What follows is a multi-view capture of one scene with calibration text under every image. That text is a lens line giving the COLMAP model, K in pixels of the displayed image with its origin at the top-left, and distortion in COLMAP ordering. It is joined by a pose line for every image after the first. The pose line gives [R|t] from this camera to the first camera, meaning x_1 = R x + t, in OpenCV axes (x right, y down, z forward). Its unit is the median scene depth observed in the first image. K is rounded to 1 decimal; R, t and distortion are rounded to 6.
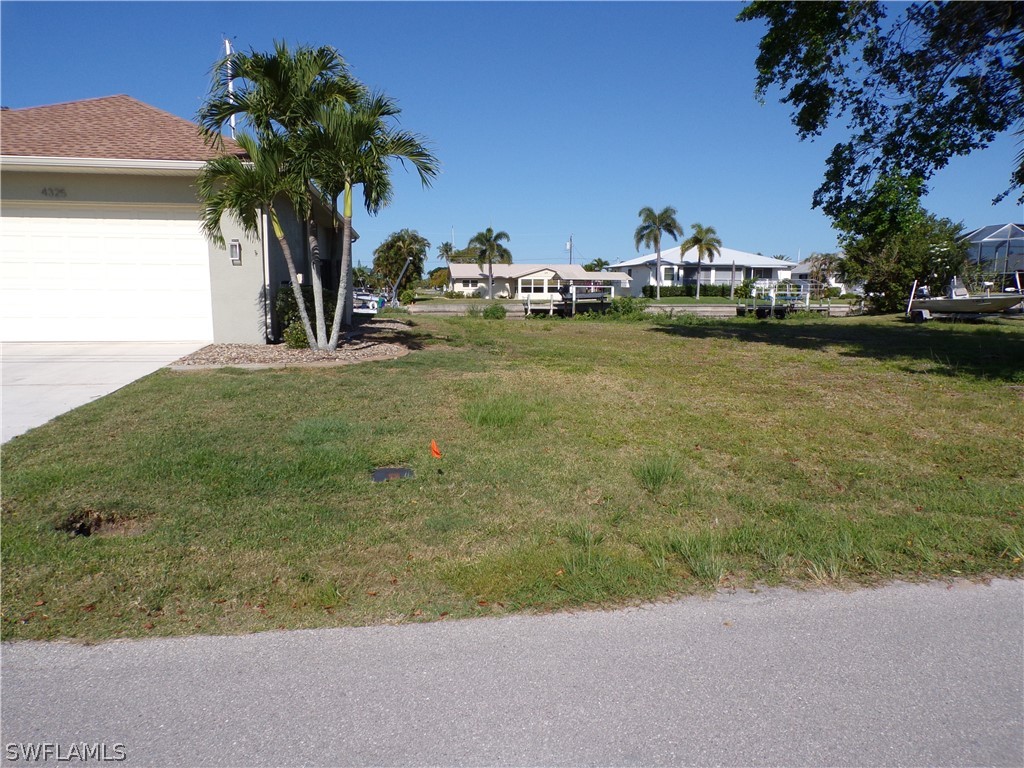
lens RADIAL K [[691.6, 0, 512.0], [0, 691.6, 384.0], [0, 0, 1]] dist [-0.028803, 0.037328]
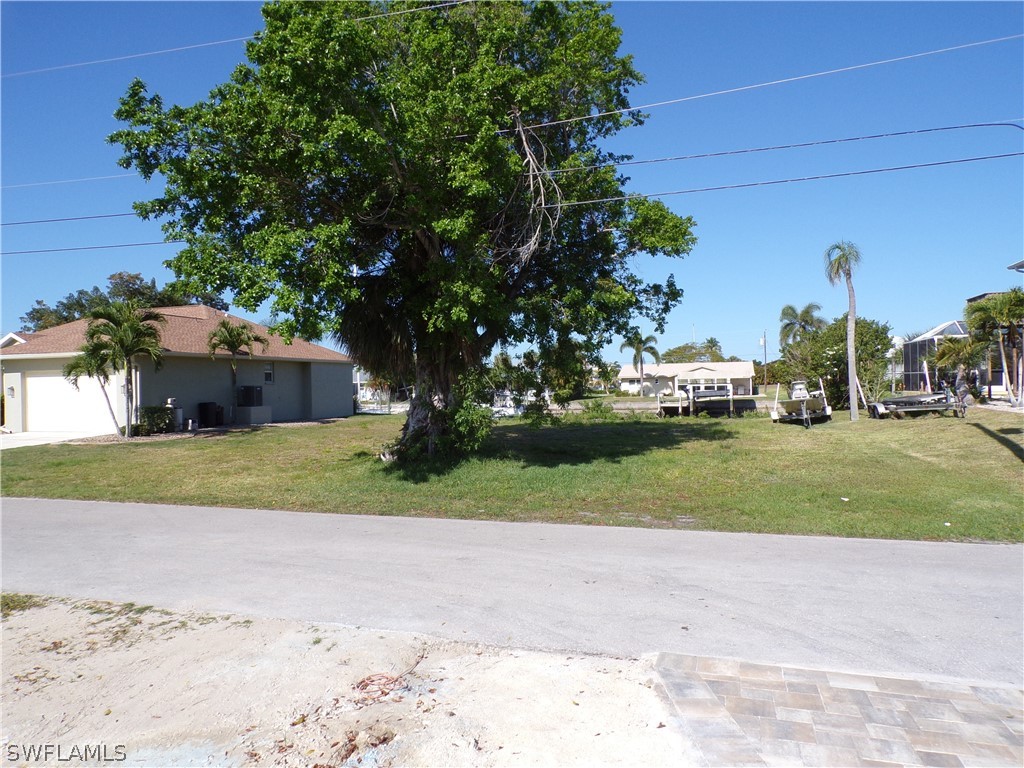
lens RADIAL K [[691.6, 0, 512.0], [0, 691.6, 384.0], [0, 0, 1]] dist [-0.028803, 0.037328]
pose [[0.919199, -0.016300, -0.393456, 0.195527], [-0.037280, 0.991053, -0.128153, 0.002344], [0.392024, 0.132466, 0.910368, -0.059092]]
